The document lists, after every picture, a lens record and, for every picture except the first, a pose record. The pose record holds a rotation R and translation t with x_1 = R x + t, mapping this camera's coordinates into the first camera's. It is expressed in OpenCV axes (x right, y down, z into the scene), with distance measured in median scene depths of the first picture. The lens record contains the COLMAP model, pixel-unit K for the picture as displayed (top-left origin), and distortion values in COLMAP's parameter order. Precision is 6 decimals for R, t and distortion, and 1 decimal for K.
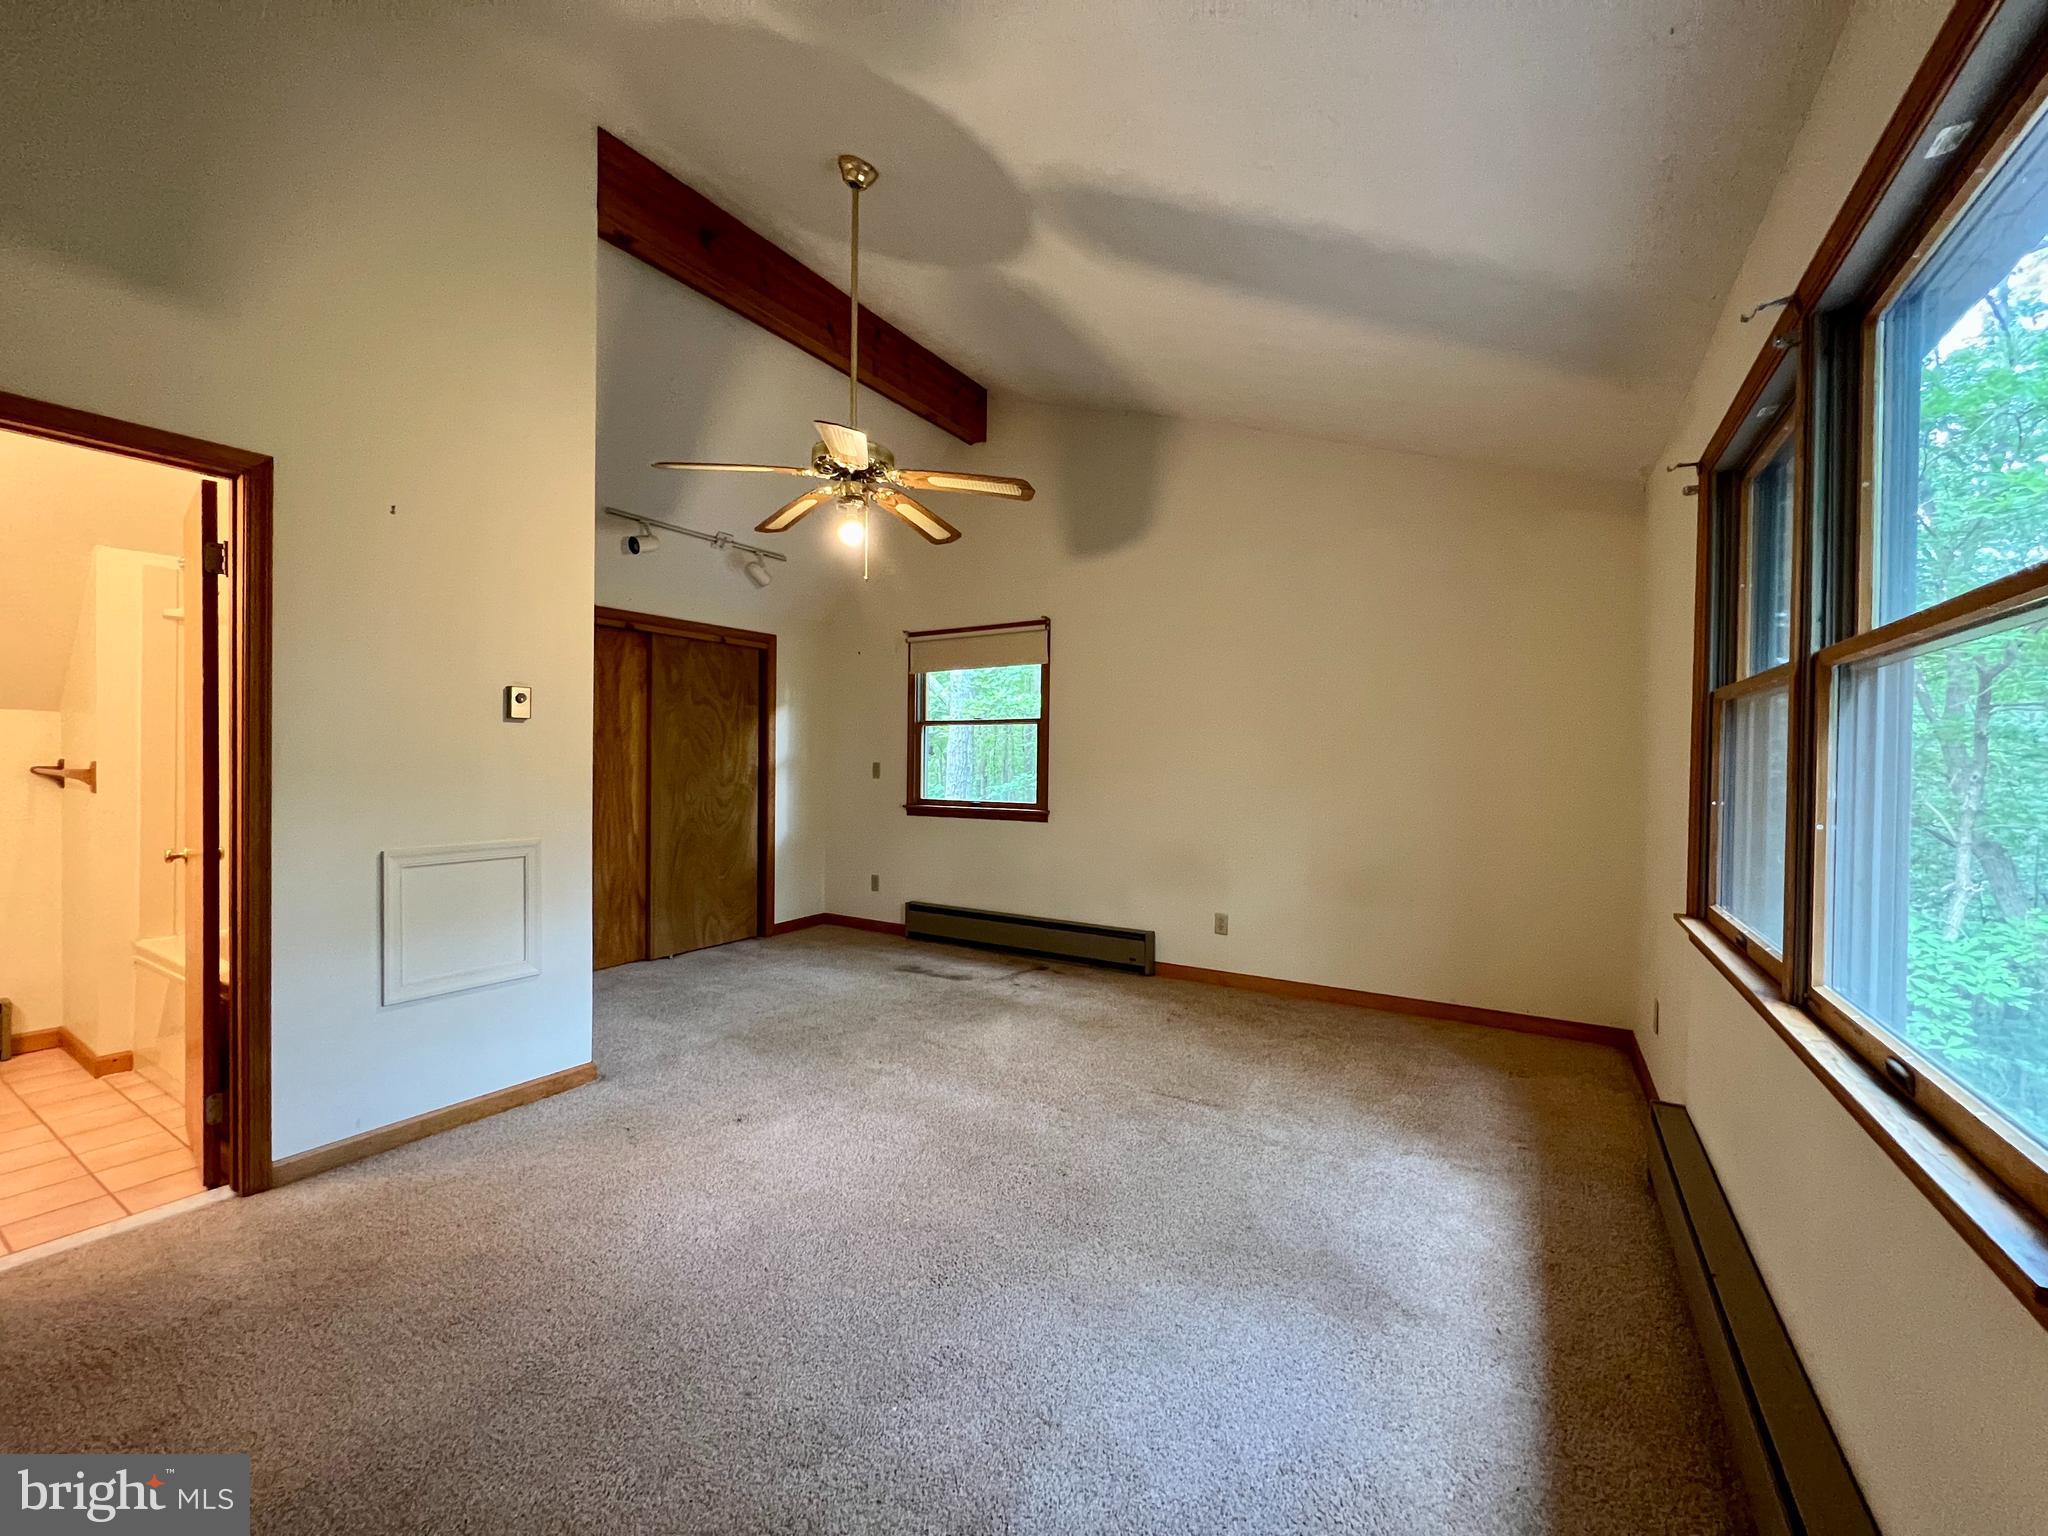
lens RADIAL K [[822.5, 0, 1021.8], [0, 822.5, 767.6], [0, 0, 1]] dist [-0.001273, 0.000636]
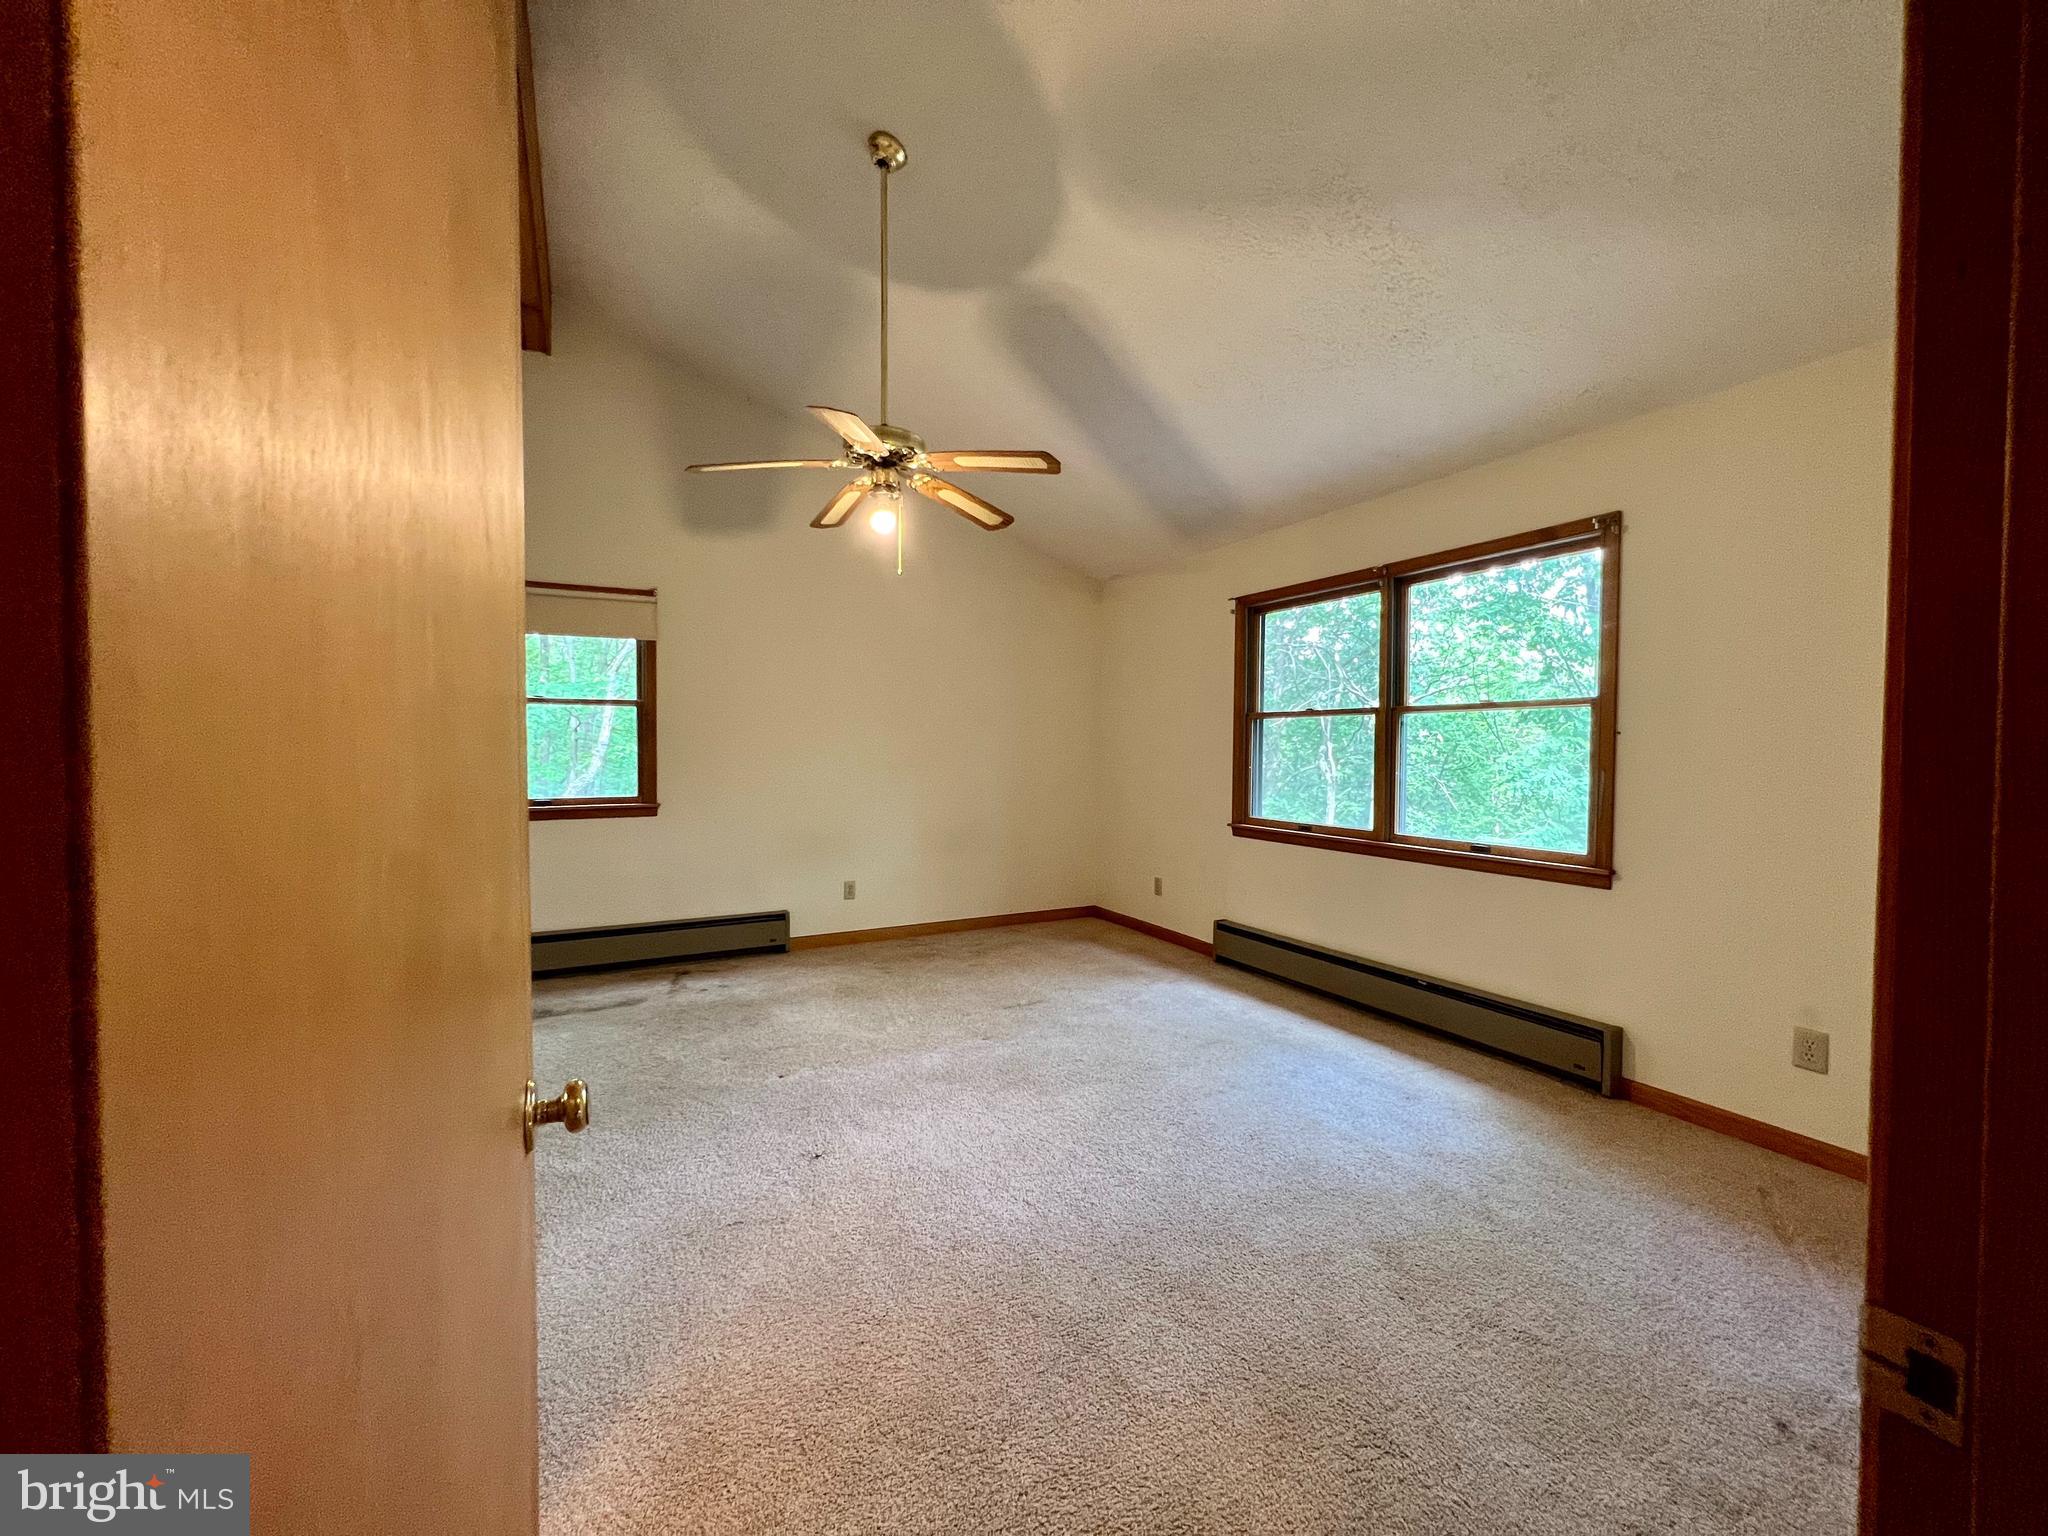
lens RADIAL K [[816.0, 0, 1019.1], [0, 816.0, 767.3], [0, 0, 1]] dist [0.000405, -0.000009]
pose [[0.508434, -0.030919, 0.860546, -0.585003], [0.010109, 0.999501, 0.029939, -0.011150], [-0.861042, -0.006523, 0.508492, 0.215883]]
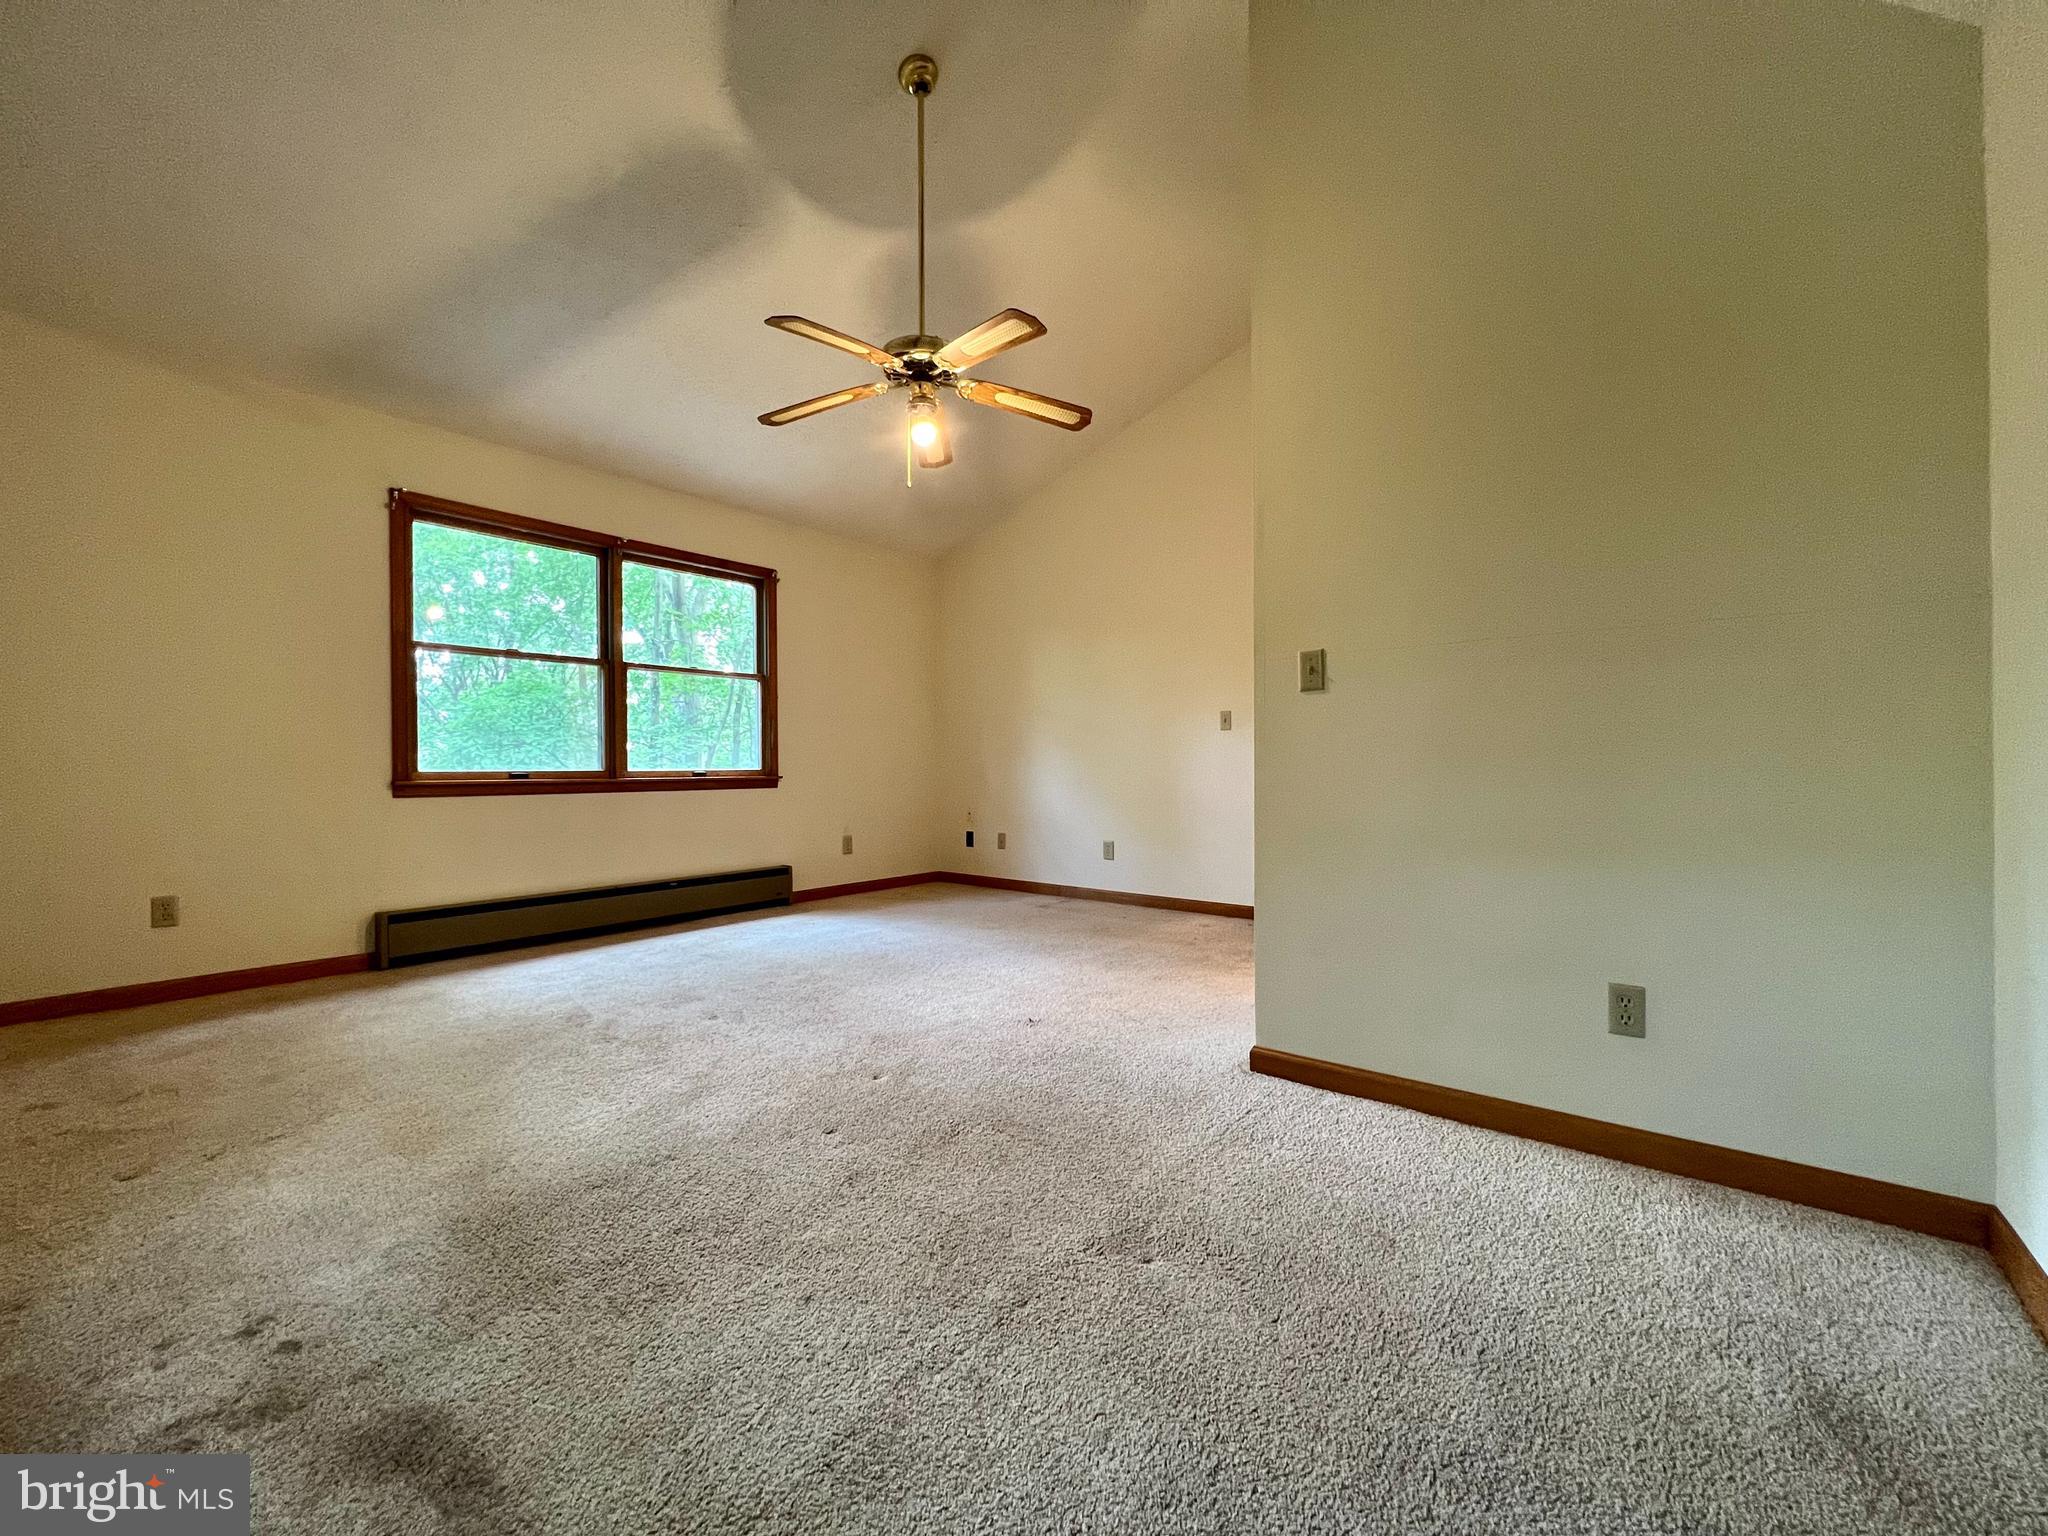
lens RADIAL K [[822.5, 0, 1014.3], [0, 822.5, 763.7], [0, 0, 1]] dist [0.001269, 0.000290]
pose [[-0.991995, -0.007004, 0.126079, -0.268214], [-0.005898, 0.999941, 0.009139, 0.062828], [-0.126135, 0.008322, -0.991978, 1.186979]]
